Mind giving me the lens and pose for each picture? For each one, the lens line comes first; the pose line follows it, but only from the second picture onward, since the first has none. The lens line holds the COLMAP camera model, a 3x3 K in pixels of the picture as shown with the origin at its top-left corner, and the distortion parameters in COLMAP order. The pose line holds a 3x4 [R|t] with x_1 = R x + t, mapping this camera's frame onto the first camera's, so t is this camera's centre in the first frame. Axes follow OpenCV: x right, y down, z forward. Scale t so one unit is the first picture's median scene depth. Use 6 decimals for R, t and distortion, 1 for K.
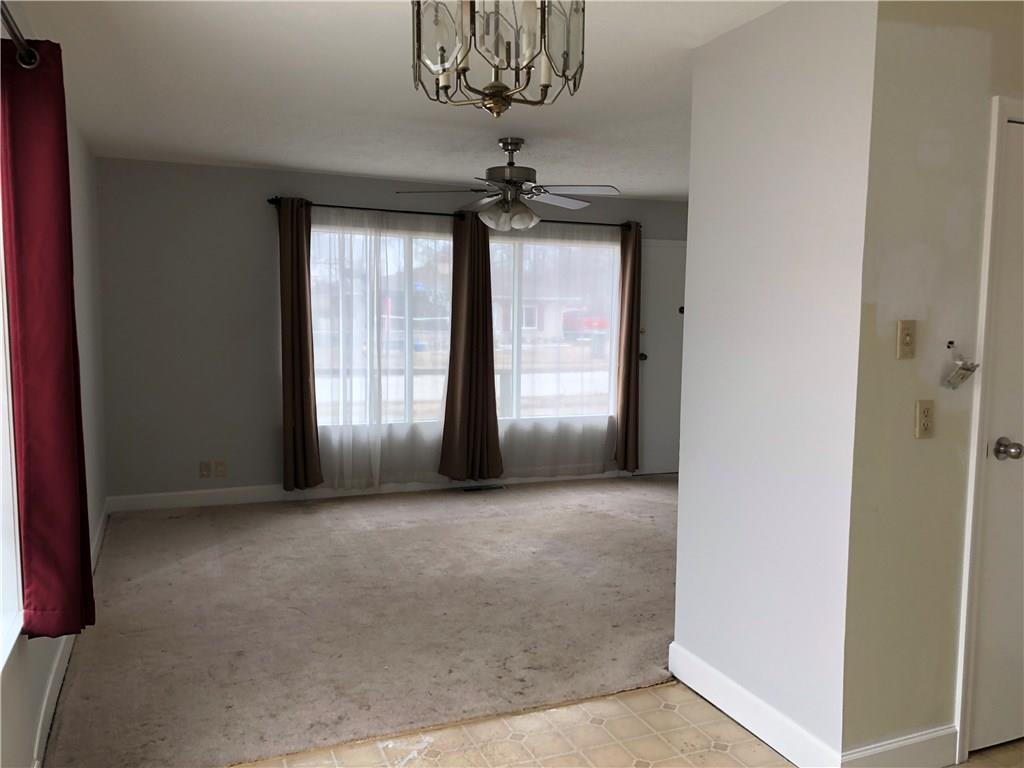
lens RADIAL K [[835.3, 0, 508.2], [0, 835.3, 388.2], [0, 0, 1]] dist [0.050971, -0.045511]
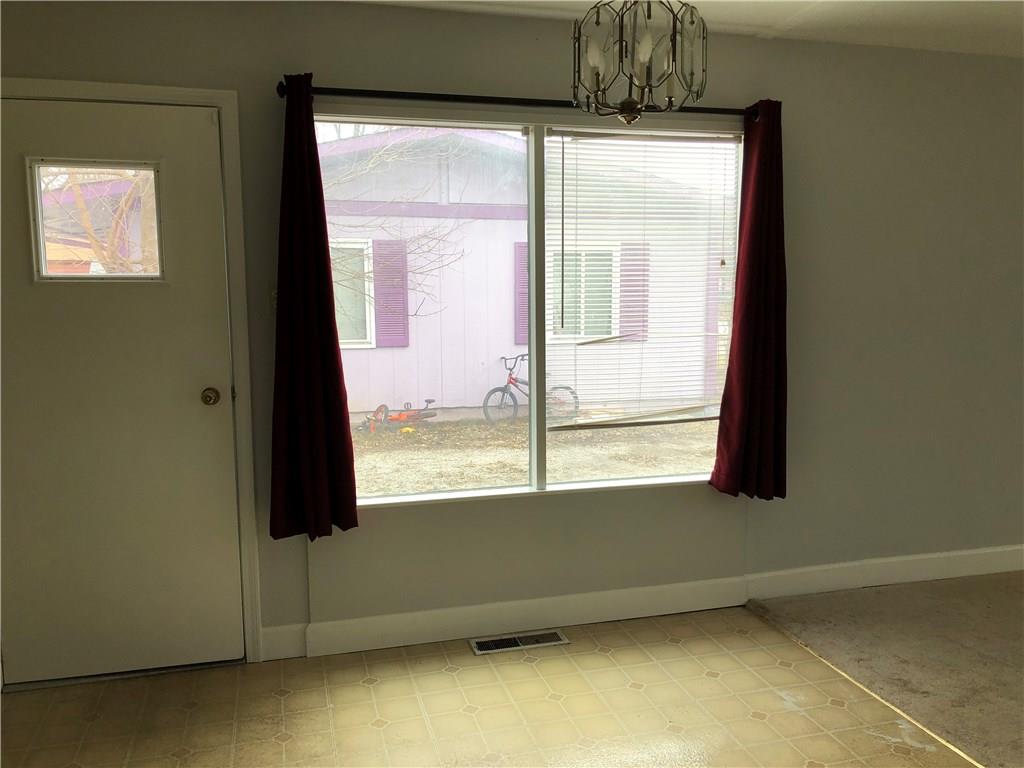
lens RADIAL K [[835.3, 0, 517.4], [0, 835.3, 386.3], [0, 0, 1]] dist [0.050971, -0.045511]
pose [[-0.127820, 0.098975, -0.986846, 0.797098], [-0.083164, 0.990434, 0.110107, -0.033235], [0.988304, 0.096144, -0.118367, 0.603851]]
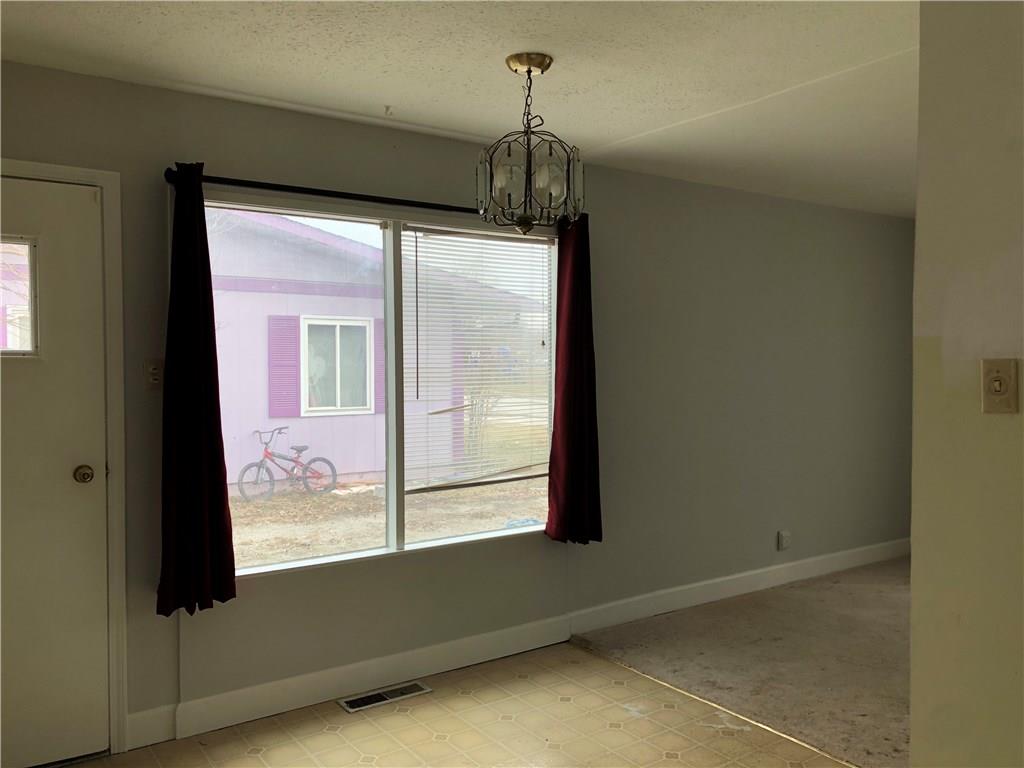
lens RADIAL K [[835.3, 0, 514.7], [0, 835.3, 379.1], [0, 0, 1]] dist [0.050971, -0.045511]
pose [[0.215858, 0.004885, -0.976412, 0.925683], [-0.081260, 0.996608, -0.012978, -0.018006], [0.973037, 0.082145, 0.215523, 0.386490]]
